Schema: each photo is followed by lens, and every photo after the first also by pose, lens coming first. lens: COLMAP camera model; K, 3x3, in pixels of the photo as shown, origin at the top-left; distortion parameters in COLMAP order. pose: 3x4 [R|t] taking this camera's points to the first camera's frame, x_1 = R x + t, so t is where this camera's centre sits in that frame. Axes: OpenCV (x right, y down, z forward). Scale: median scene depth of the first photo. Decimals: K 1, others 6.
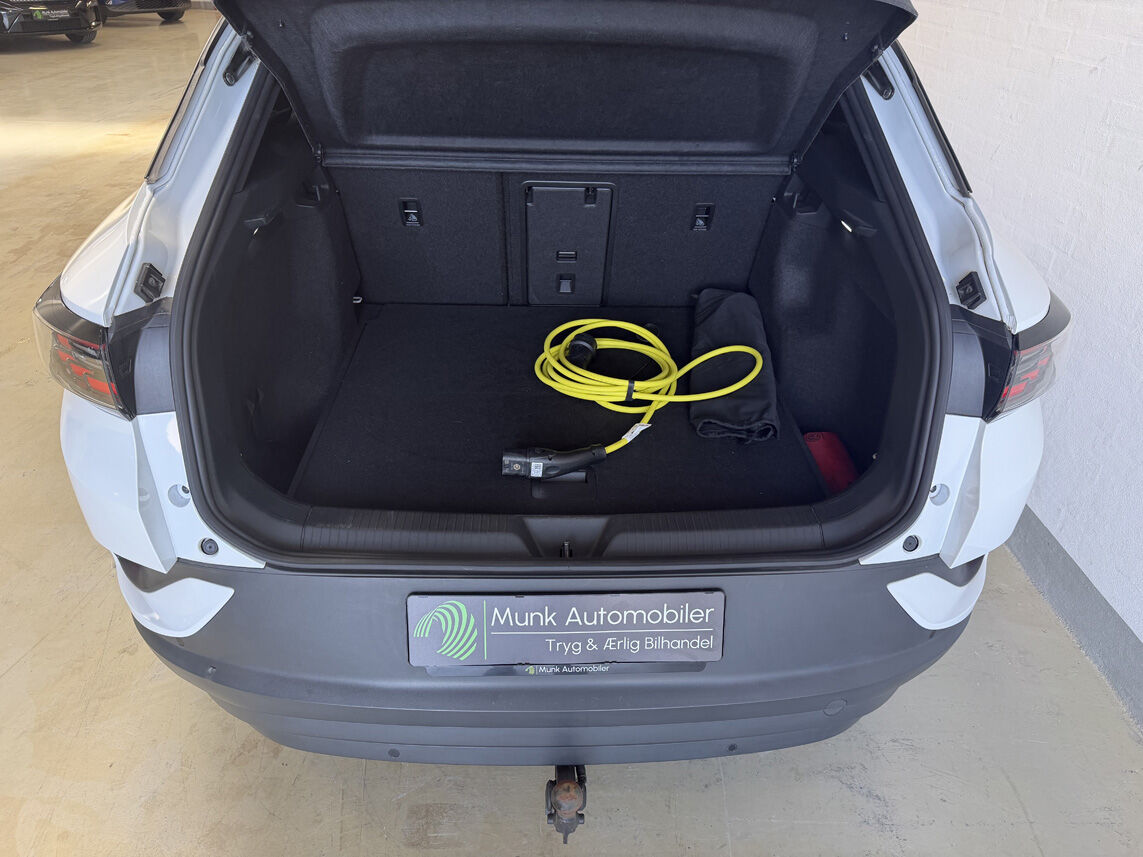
lens RADIAL K [[797.3, 0, 586.8], [0, 797.3, 428.4], [0, 0, 1]] dist [0.001945, 0.002562]
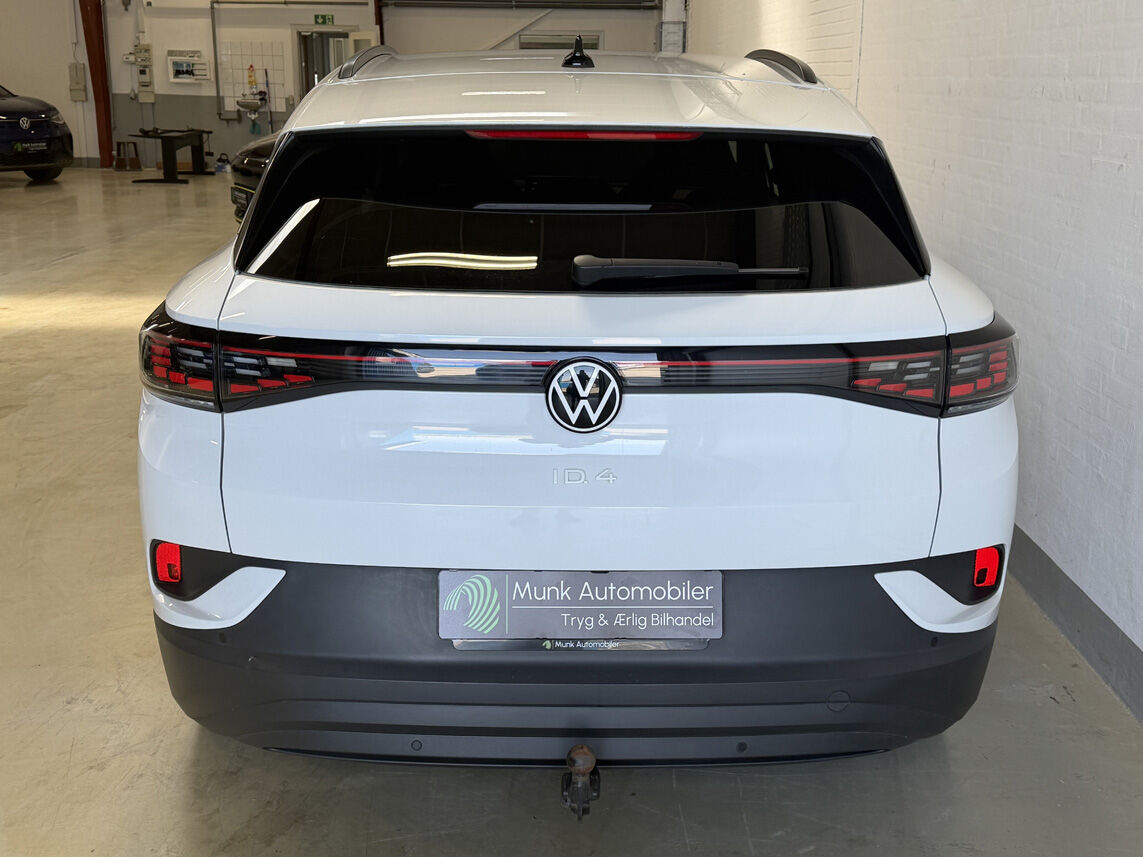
lens RADIAL K [[1366.4, 0, 571.5], [0, 1366.4, 428.5], [0, 0, 1]] dist [-0.109319, 0.579849]
pose [[0.999123, -0.010831, -0.040451, 0.041879], [-0.001371, 0.956995, -0.290102, 0.564185], [0.041854, 0.289903, 0.956140, -0.879864]]
